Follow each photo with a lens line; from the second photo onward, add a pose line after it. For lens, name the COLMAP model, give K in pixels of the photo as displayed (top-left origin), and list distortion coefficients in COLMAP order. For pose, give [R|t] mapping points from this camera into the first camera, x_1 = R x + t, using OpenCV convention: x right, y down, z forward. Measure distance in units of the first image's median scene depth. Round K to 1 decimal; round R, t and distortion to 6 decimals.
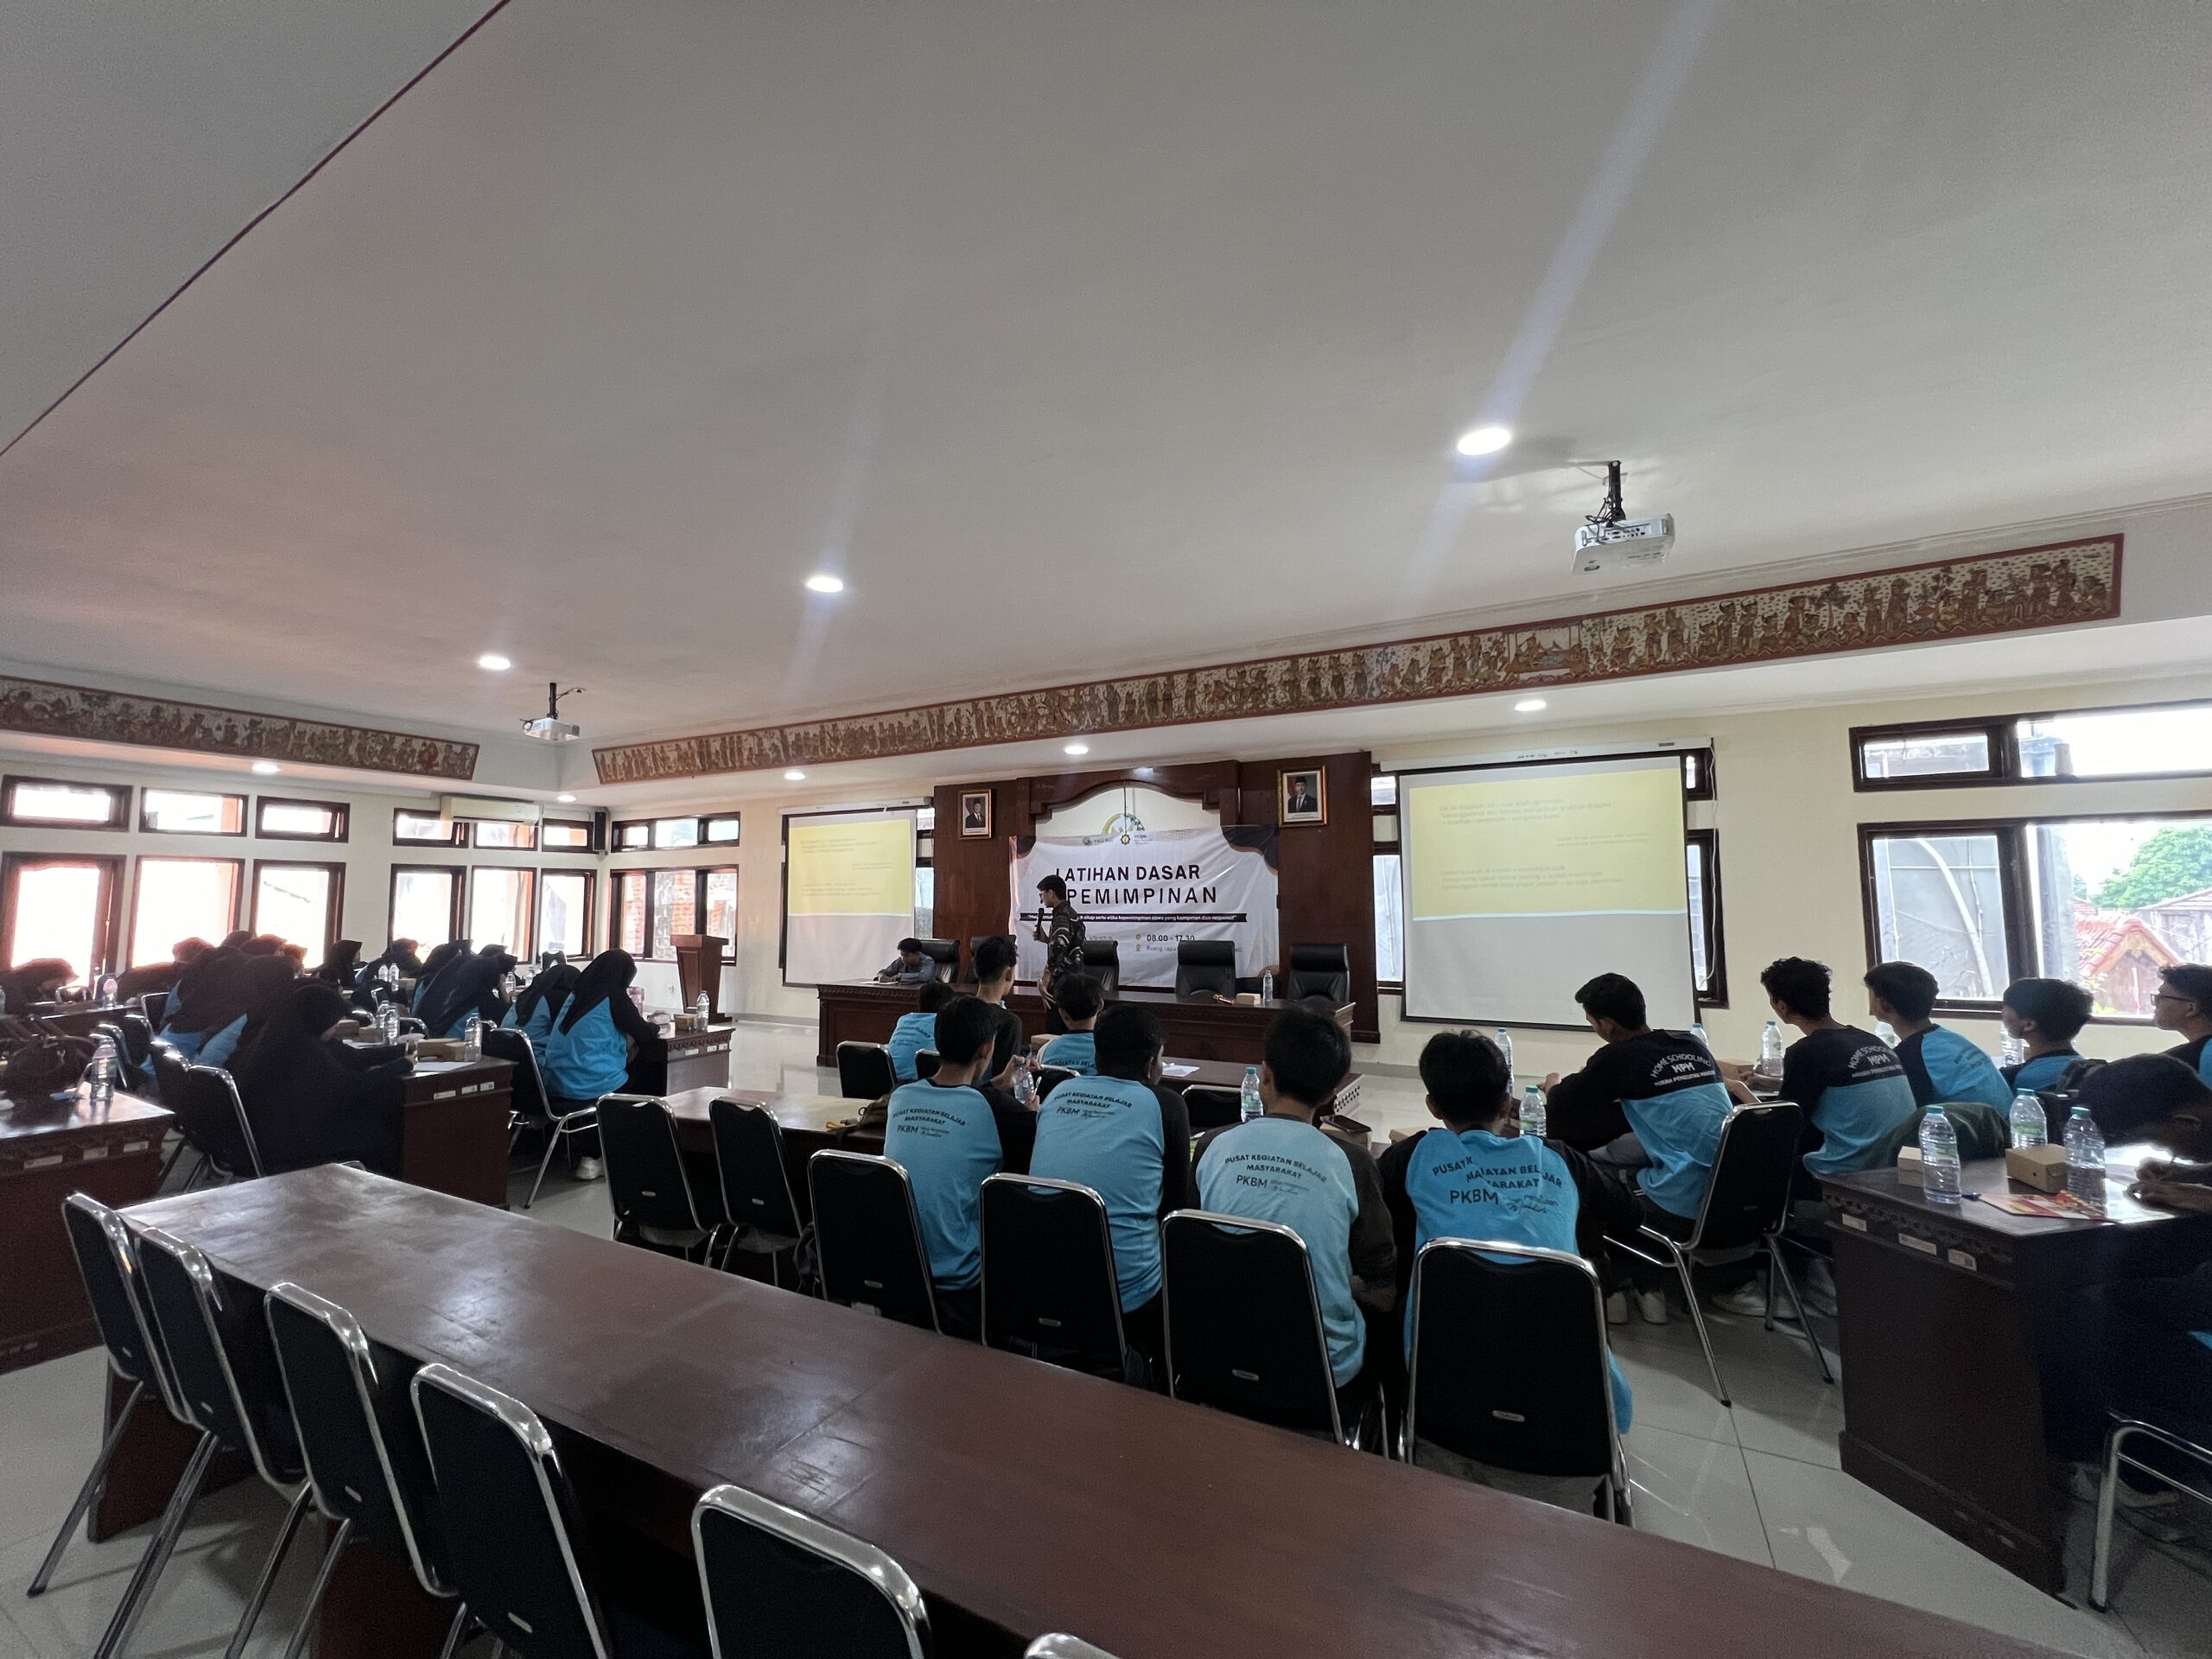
lens RADIAL K [[890.4, 0, 1092.6], [0, 890.4, 833.0], [0, 0, 1]] dist [-0.002328, 0.000050]
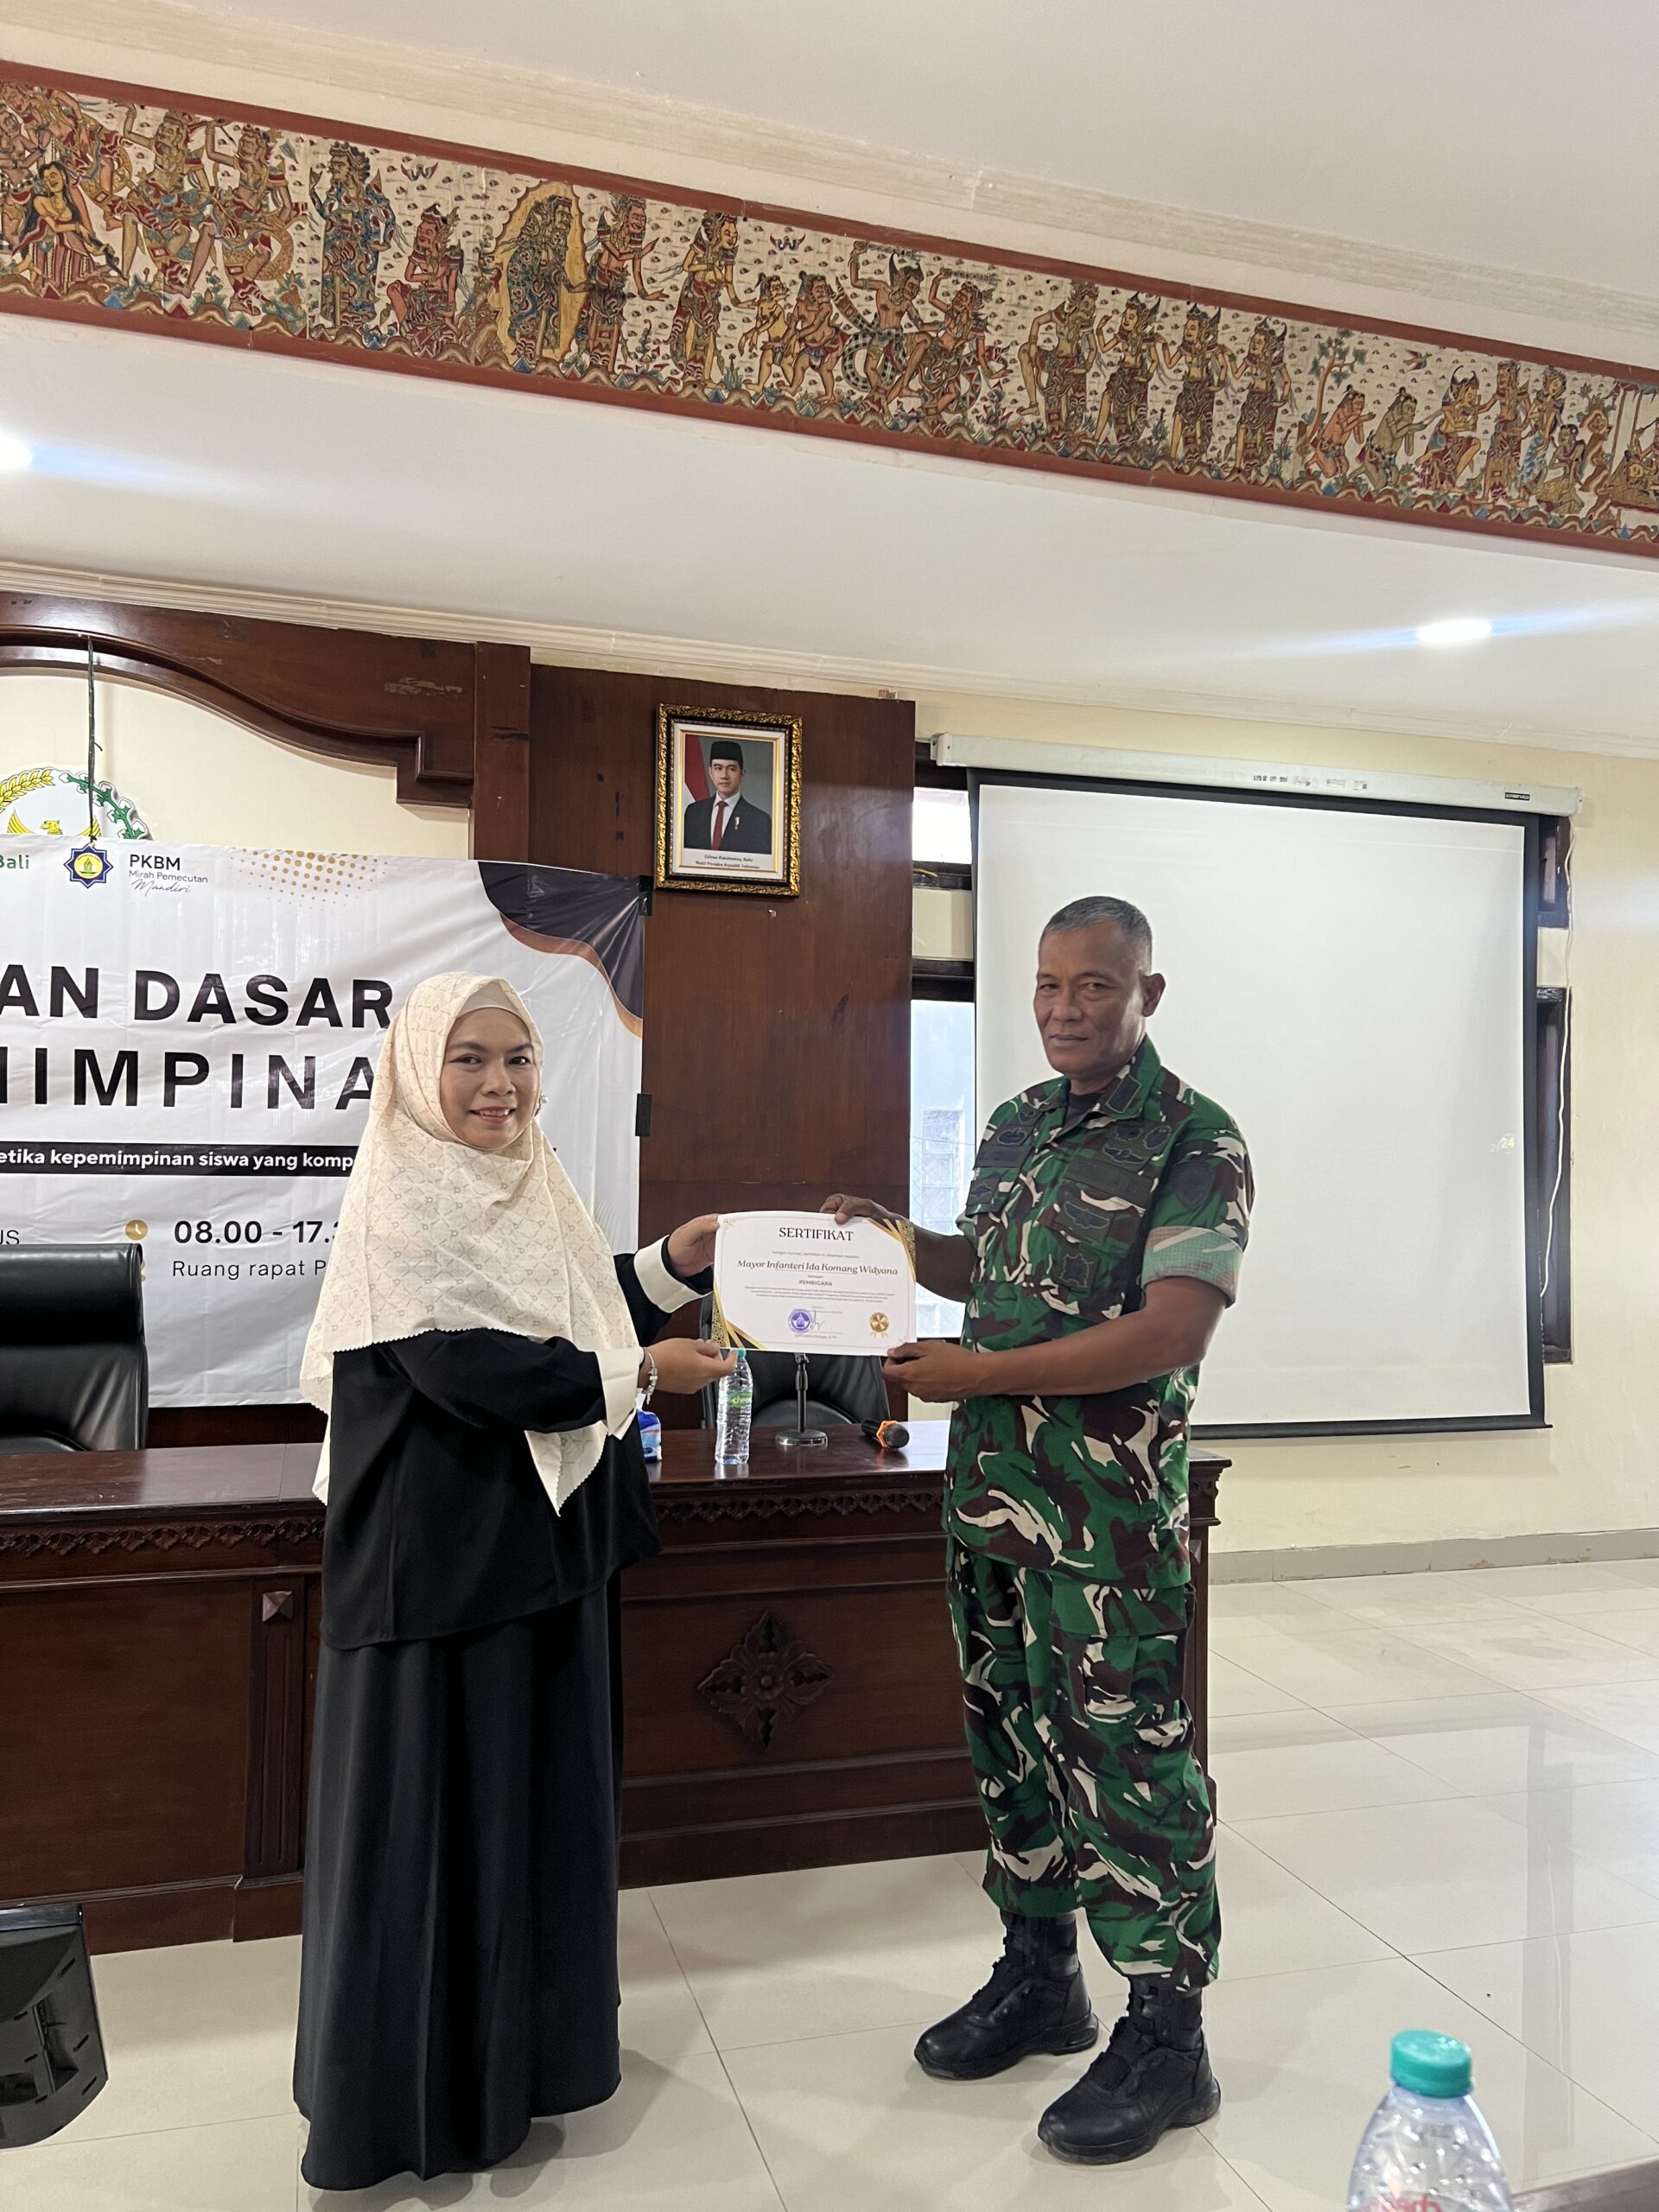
lens RADIAL K [[1668.1, 0, 824.4], [0, 1668.1, 1132.3], [0, 0, 1]] dist [0.060832, -0.072965]
pose [[0.700062, 0.032458, 0.713344, -0.188192], [-0.072819, 0.997004, 0.026099, 0.065227], [-0.710360, -0.070216, 0.700327, 0.547398]]
